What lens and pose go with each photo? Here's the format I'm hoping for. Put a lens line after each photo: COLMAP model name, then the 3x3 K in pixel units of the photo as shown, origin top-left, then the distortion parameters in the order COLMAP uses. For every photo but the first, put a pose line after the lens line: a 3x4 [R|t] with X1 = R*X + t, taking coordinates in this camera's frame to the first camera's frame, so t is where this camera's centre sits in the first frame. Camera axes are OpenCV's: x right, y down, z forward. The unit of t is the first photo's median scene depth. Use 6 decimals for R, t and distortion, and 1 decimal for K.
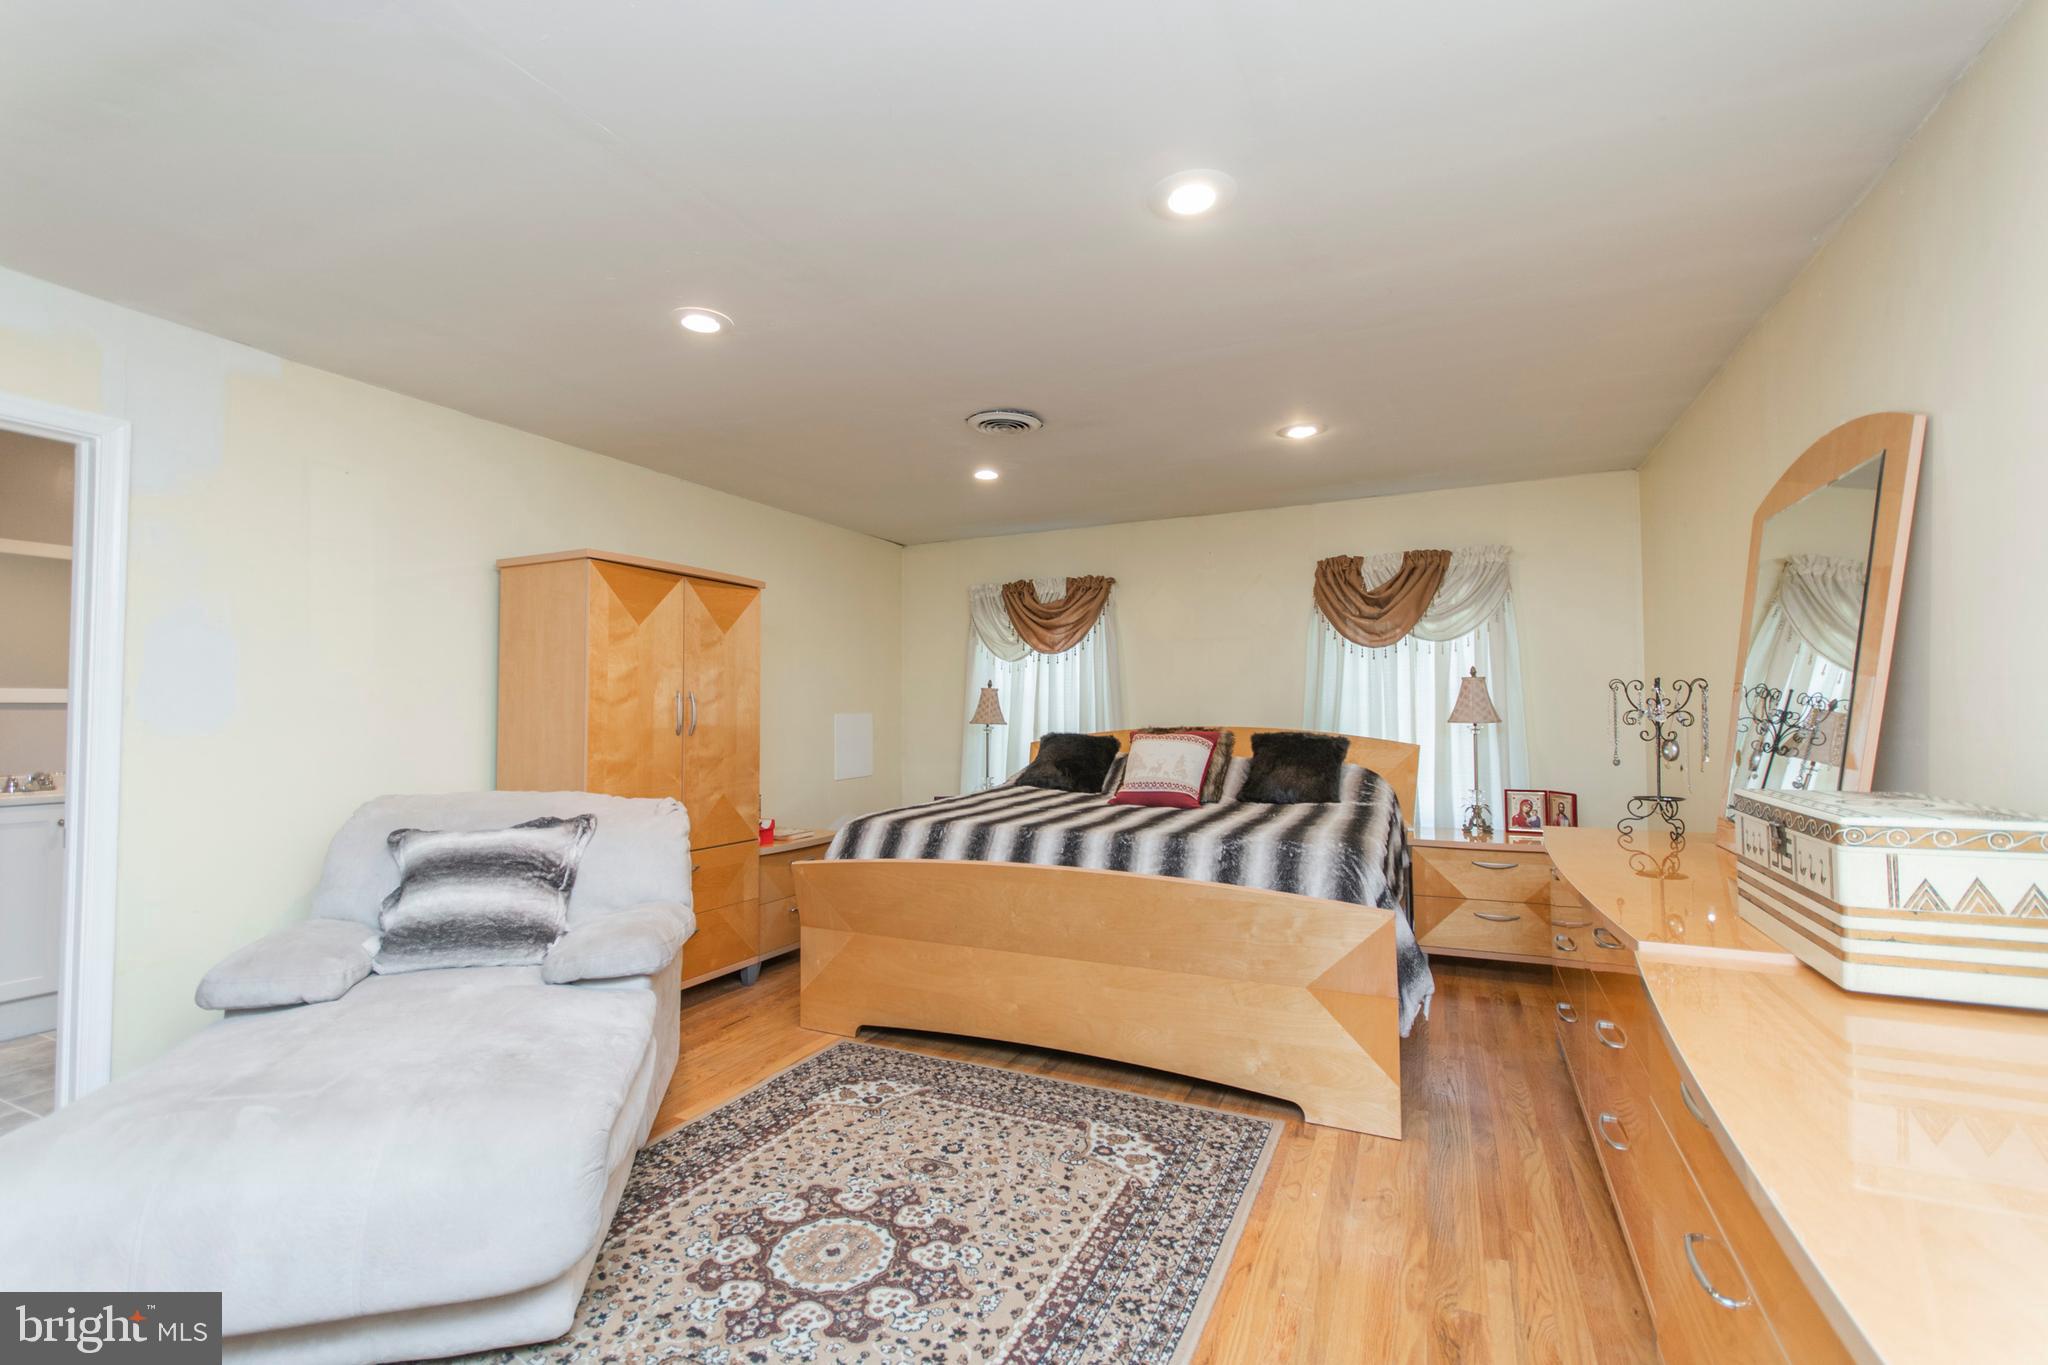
lens RADIAL K [[923.2, 0, 1007.9], [0, 923.2, 684.6], [0, 0, 1]] dist [0.006661, -0.002562]
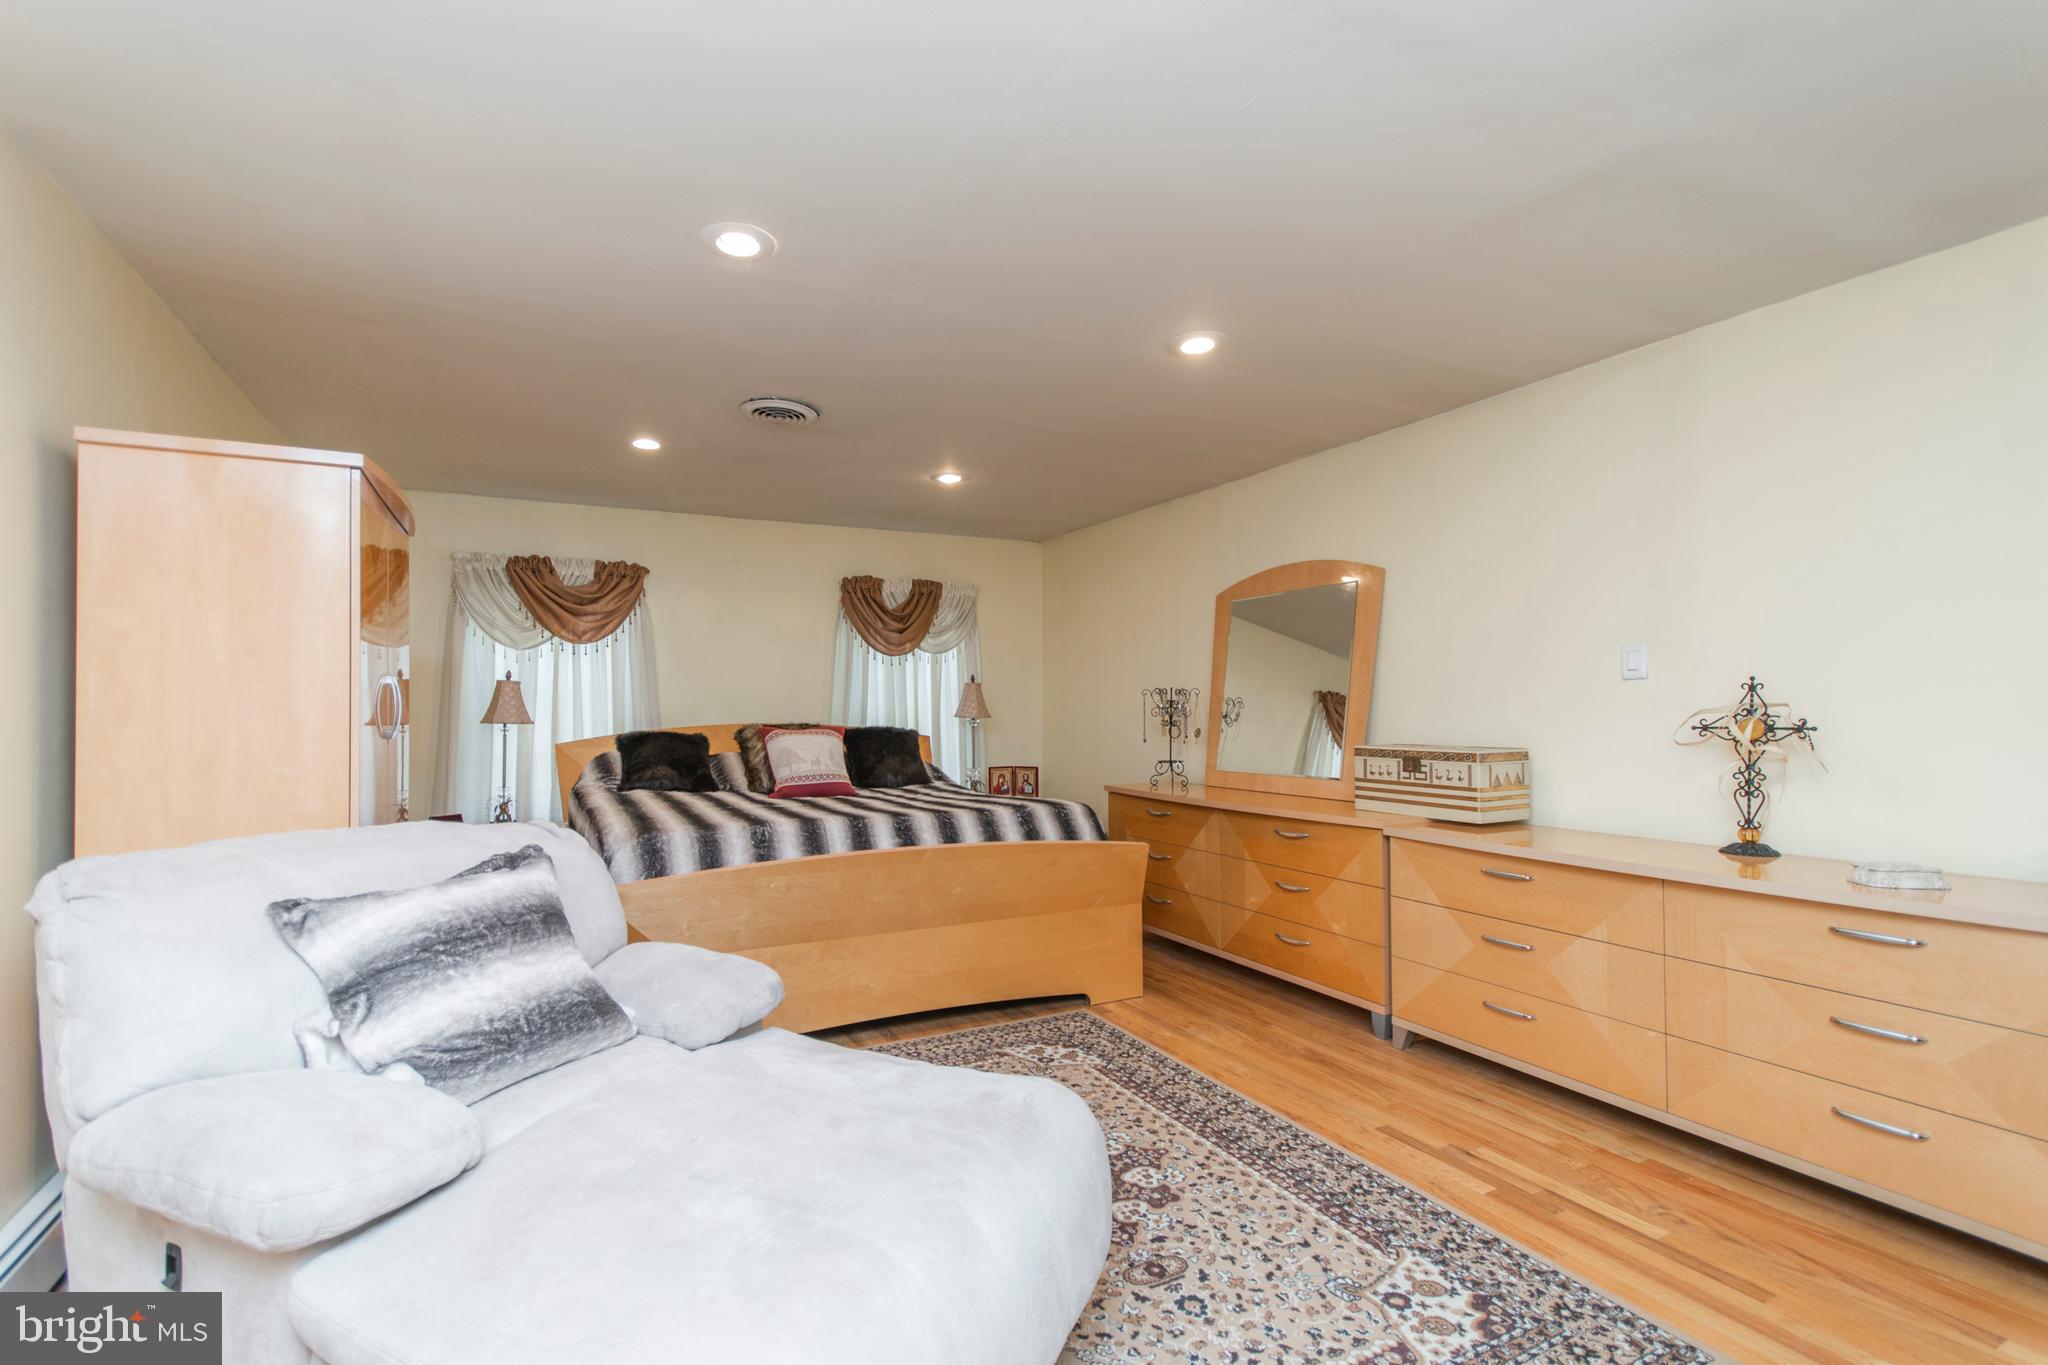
lens RADIAL K [[923.2, 0, 1011.9], [0, 923.2, 689.1], [0, 0, 1]] dist [0.006661, -0.002562]
pose [[0.593485, 0.019326, 0.804613, -0.753355], [-0.022437, 0.999720, -0.007462, 0.013475], [-0.804532, -0.013625, 0.593752, 0.247753]]
